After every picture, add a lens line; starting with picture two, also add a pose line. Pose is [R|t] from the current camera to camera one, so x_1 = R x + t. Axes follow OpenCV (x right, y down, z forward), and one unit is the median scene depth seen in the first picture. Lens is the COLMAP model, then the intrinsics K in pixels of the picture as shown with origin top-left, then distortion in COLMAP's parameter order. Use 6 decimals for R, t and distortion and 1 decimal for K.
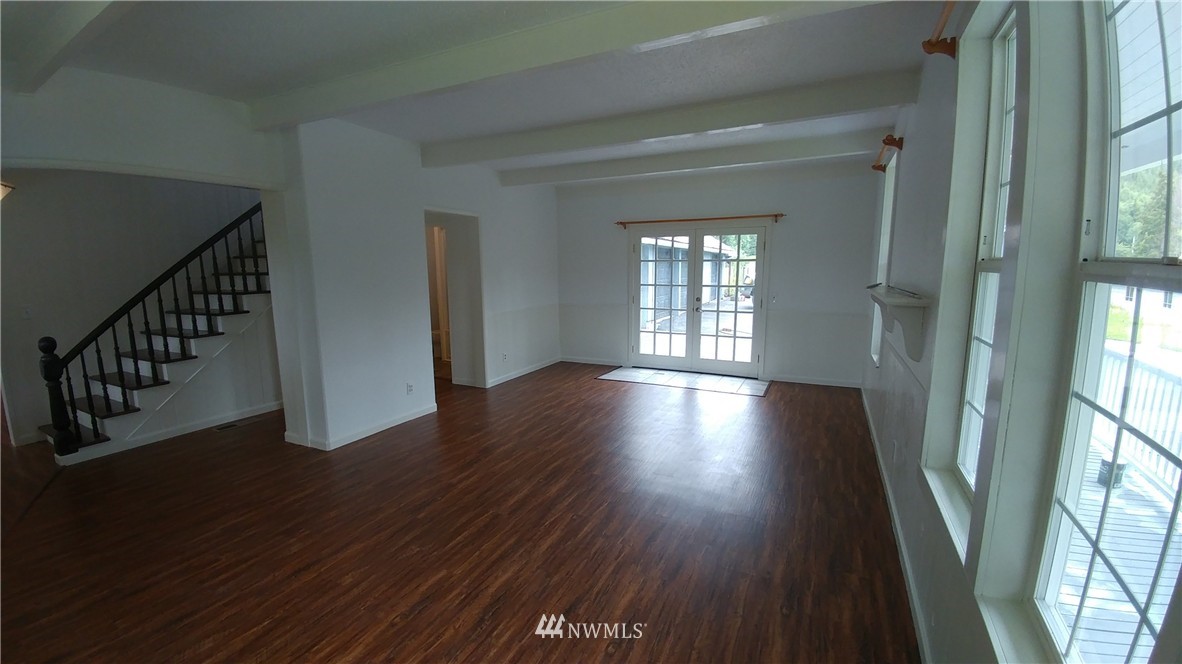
lens RADIAL K [[470.3, 0, 589.8], [0, 470.3, 343.1], [0, 0, 1]] dist [-0.001325, -0.000088]
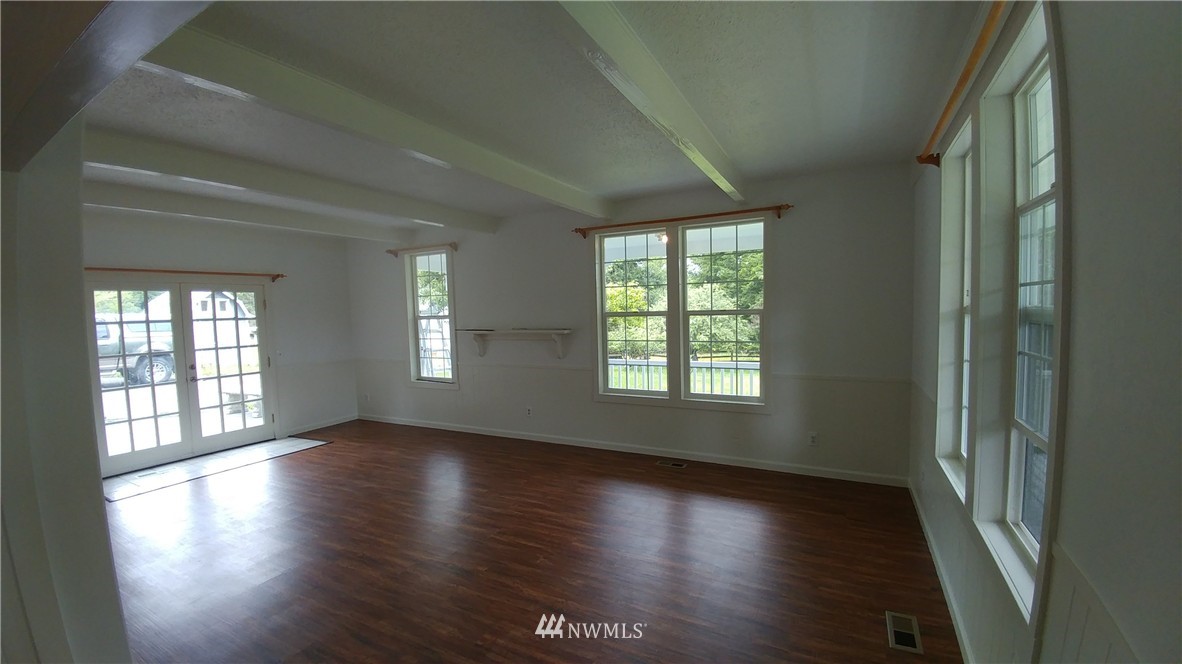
lens RADIAL K [[470.3, 0, 590.2], [0, 470.3, 333.2], [0, 0, 1]] dist [-0.001325, -0.000088]
pose [[0.041647, -0.047222, 0.998016, -0.582199], [0.188870, 0.981245, 0.038547, -0.053113], [-0.981119, 0.186890, 0.049785, 0.277298]]
